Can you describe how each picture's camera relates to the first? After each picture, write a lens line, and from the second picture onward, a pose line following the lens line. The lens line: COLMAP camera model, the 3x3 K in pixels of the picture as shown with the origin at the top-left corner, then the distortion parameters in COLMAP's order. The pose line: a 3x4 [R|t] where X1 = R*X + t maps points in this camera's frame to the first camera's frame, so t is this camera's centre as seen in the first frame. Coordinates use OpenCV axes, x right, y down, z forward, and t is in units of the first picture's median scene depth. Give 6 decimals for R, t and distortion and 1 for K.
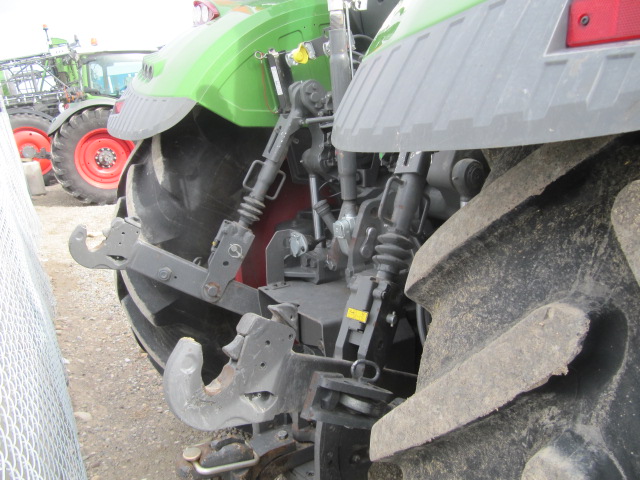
lens RADIAL K [[527.7, 0, 320.0], [0, 527.7, 240.0], [0, 0, 1]] dist [-0.012994, 0.000769]
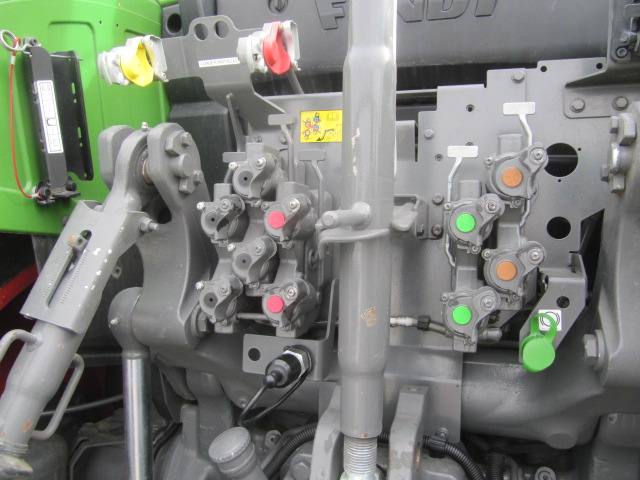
lens RADIAL K [[527.7, 0, 320.0], [0, 527.7, 240.0], [0, 0, 1]] dist [-0.012994, 0.000769]
pose [[0.772292, 0.035713, 0.634263, -0.178287], [0.097856, 0.979814, -0.174322, -0.129392], [-0.627685, 0.196694, 0.753208, 0.620956]]
